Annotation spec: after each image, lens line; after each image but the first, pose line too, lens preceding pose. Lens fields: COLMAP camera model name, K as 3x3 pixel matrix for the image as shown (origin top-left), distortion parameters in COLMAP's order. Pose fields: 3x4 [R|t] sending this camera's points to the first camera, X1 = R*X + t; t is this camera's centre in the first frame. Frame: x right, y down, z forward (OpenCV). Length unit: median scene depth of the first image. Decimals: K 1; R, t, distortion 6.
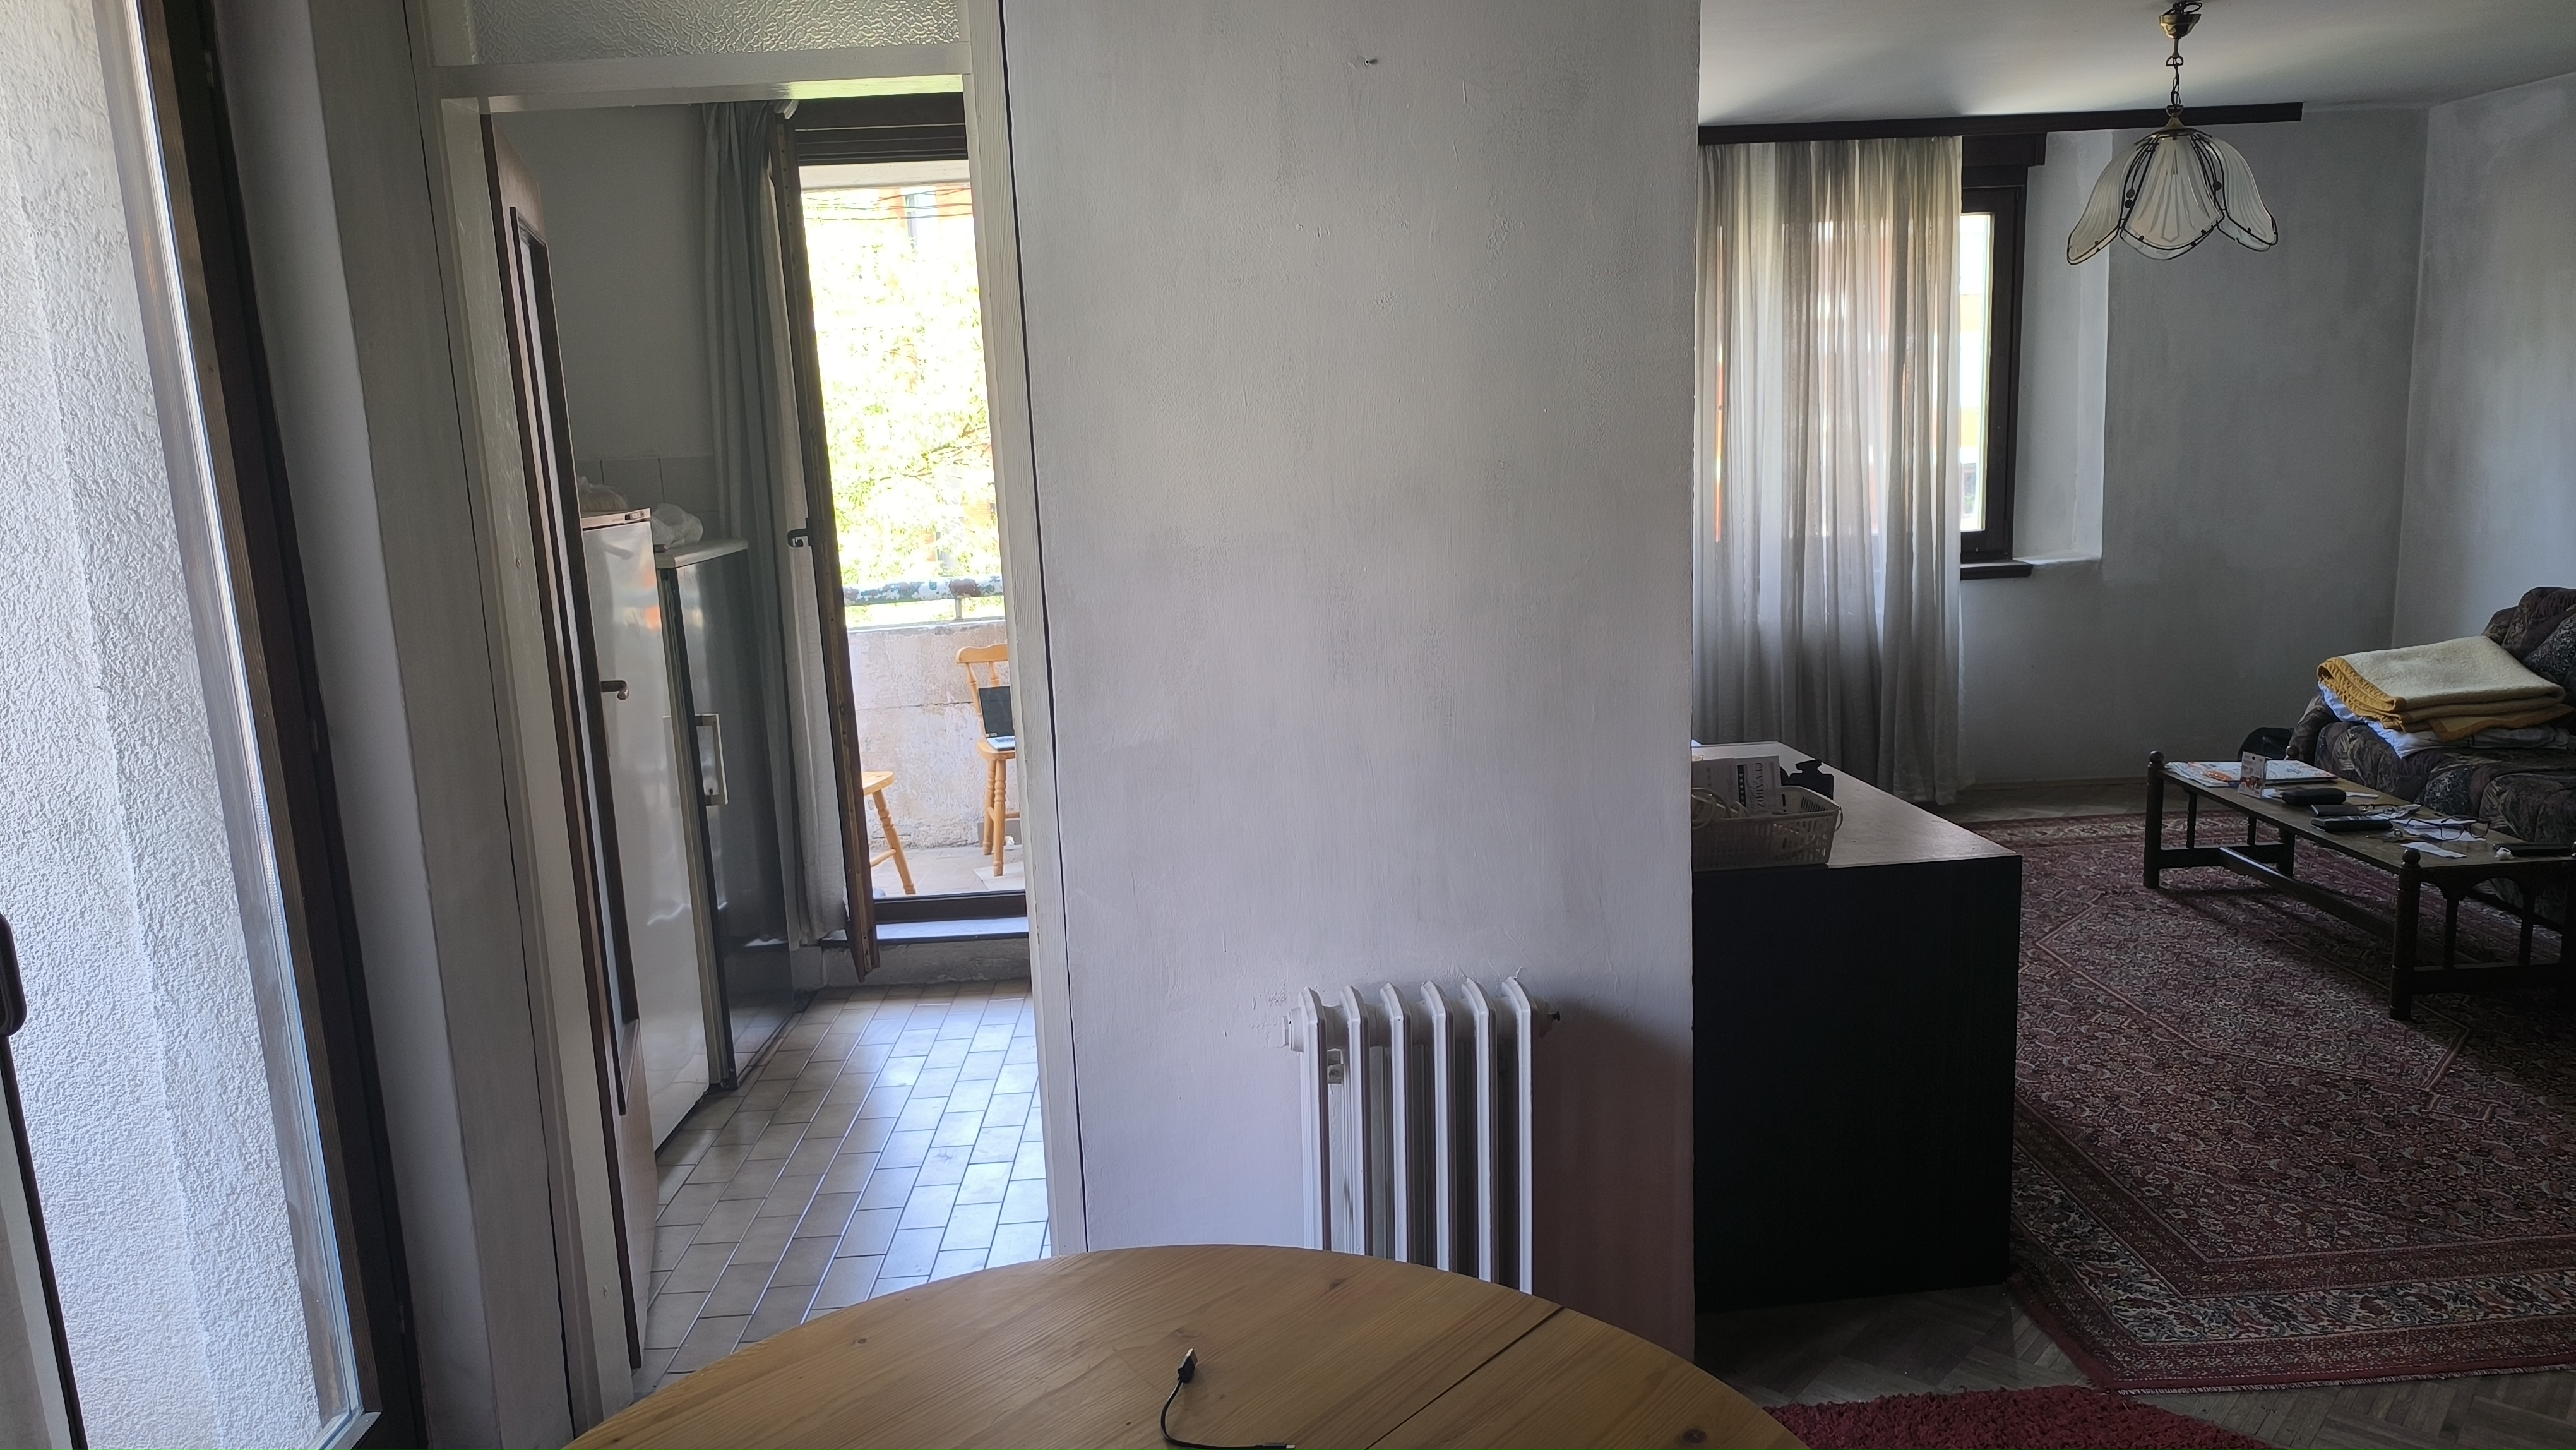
lens RADIAL K [[1759.0, 0, 1288.0], [0, 1759.0, 725.0], [0, 0, 1]] dist [-0.002590, -0.006950]
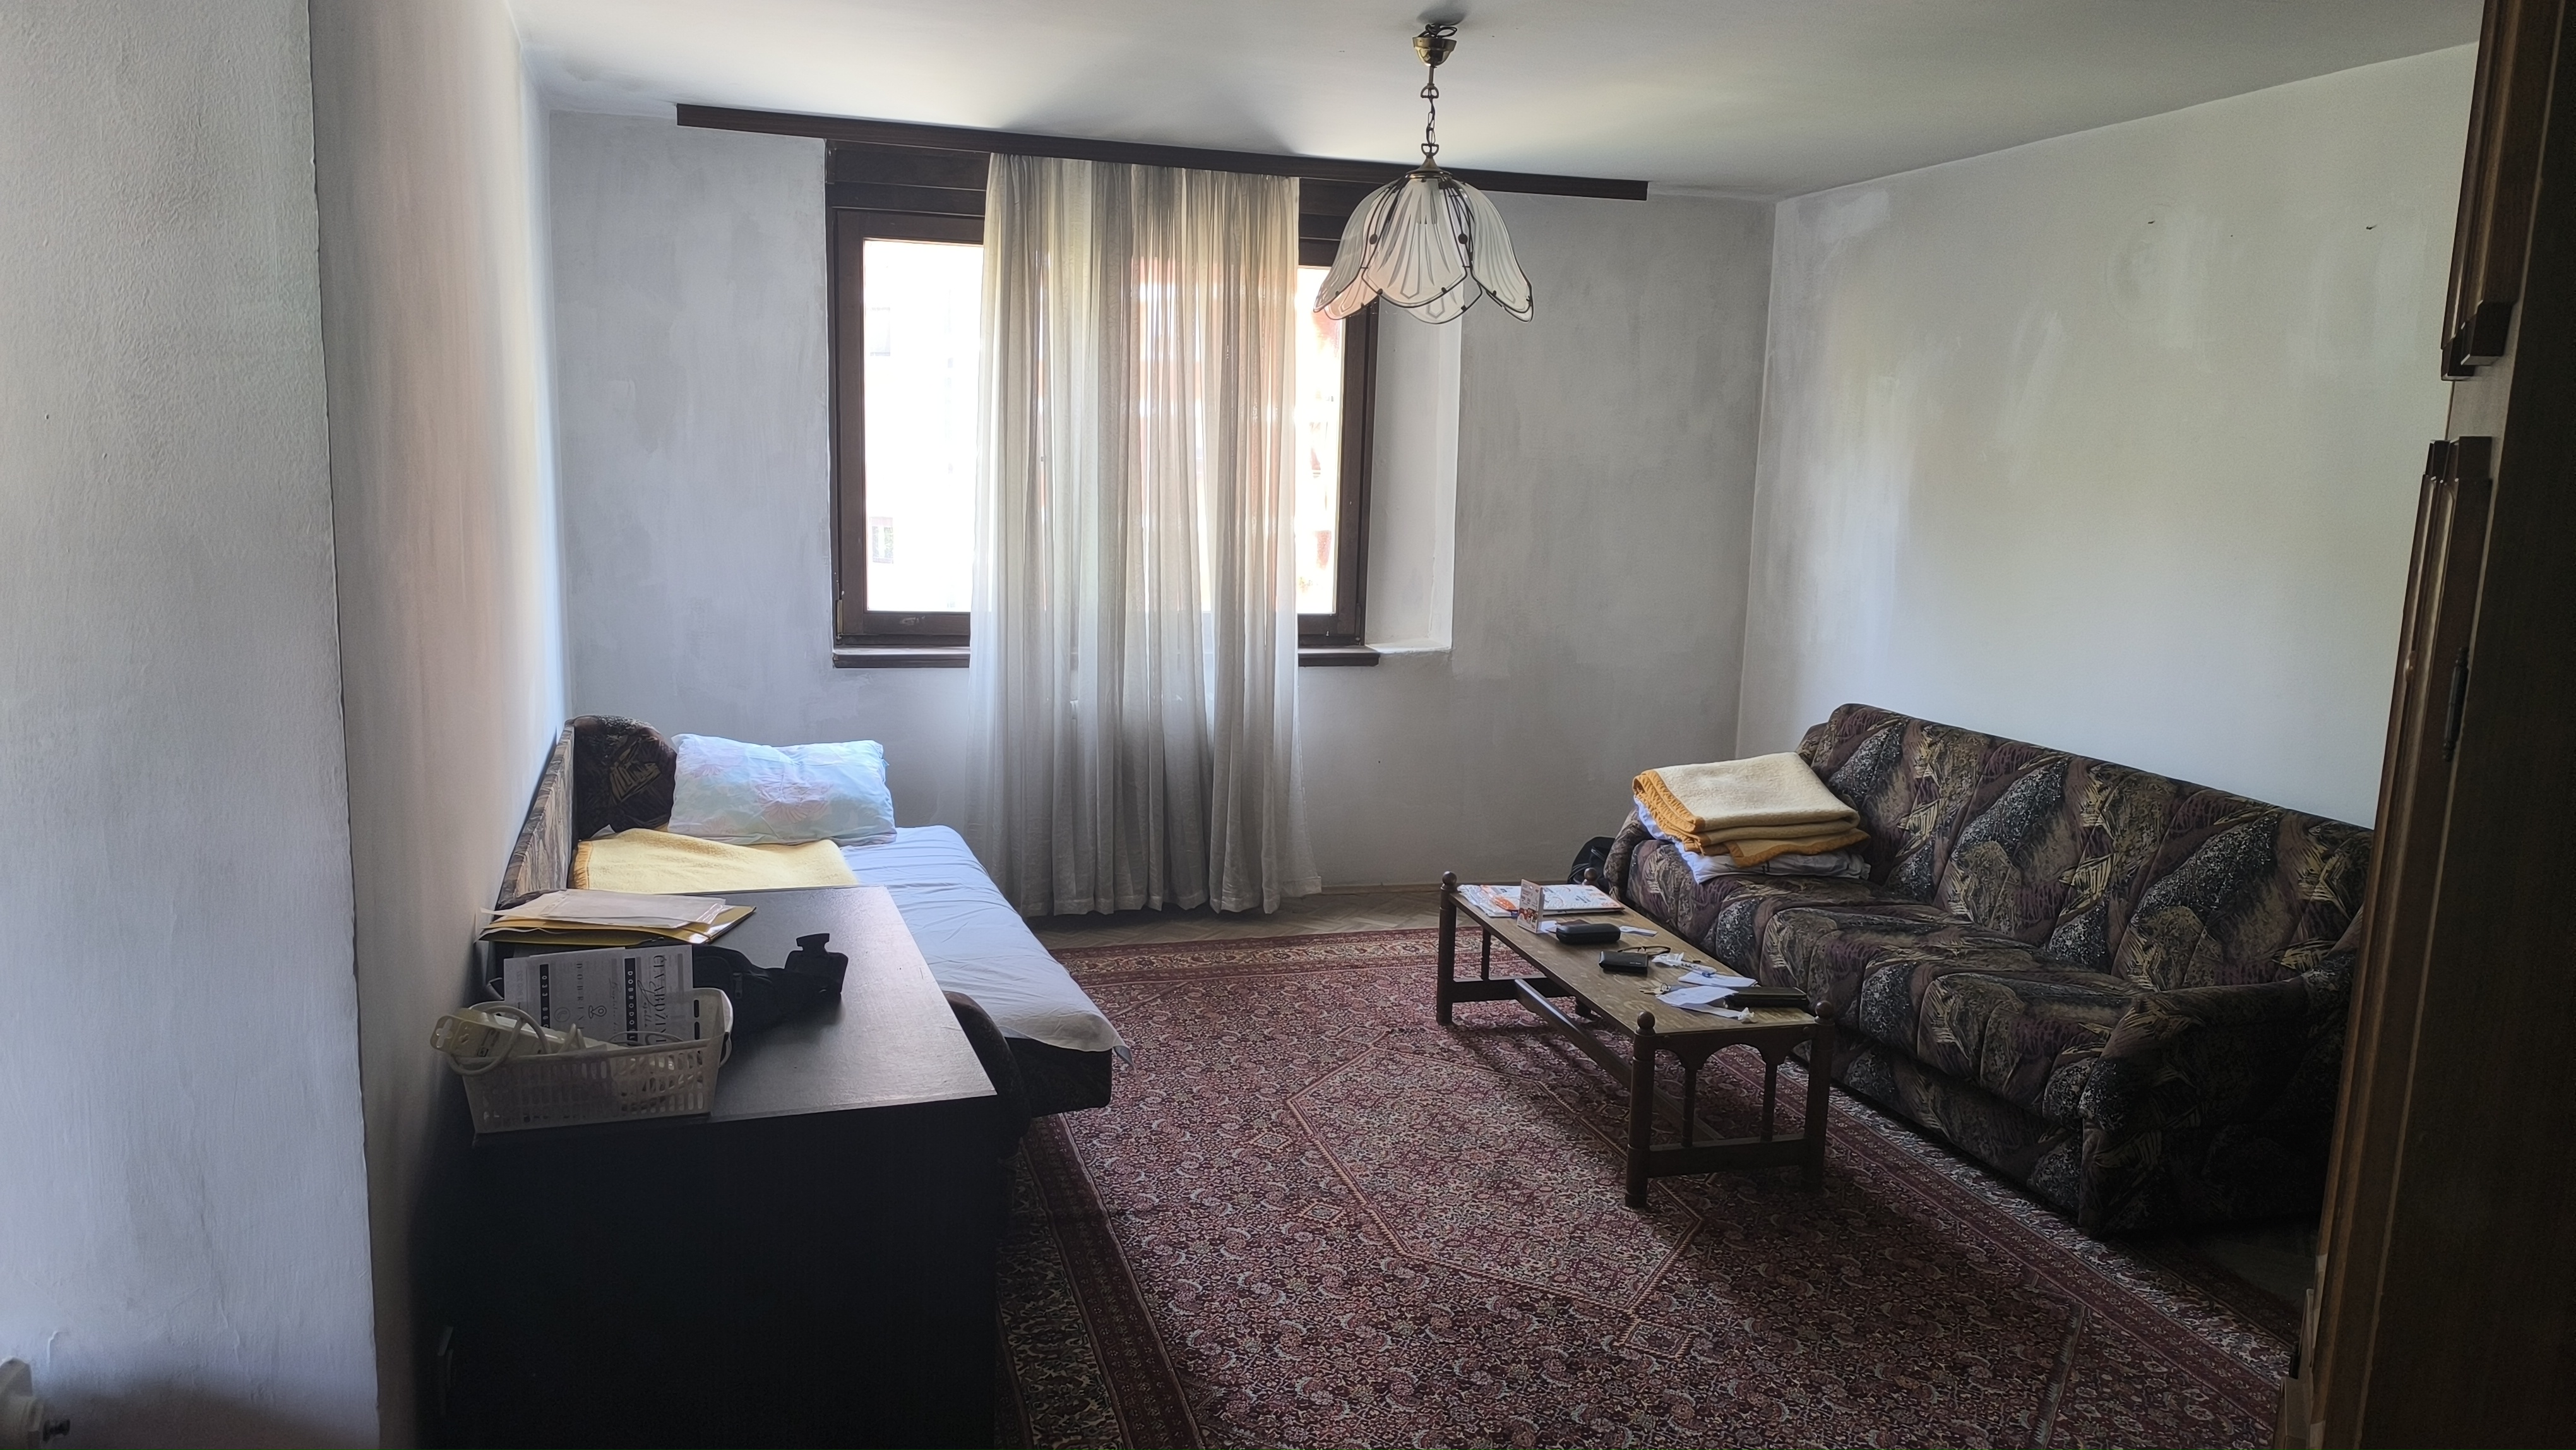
lens RADIAL K [[1780.5, 0, 1285.5], [0, 1780.5, 718.8], [0, 0, 1]] dist [0.081615, -0.105780]
pose [[0.967376, 0.035683, 0.250818, 0.178702], [-0.028351, 0.999060, -0.032789, -0.030761], [-0.251752, 0.024608, 0.967479, 0.133790]]
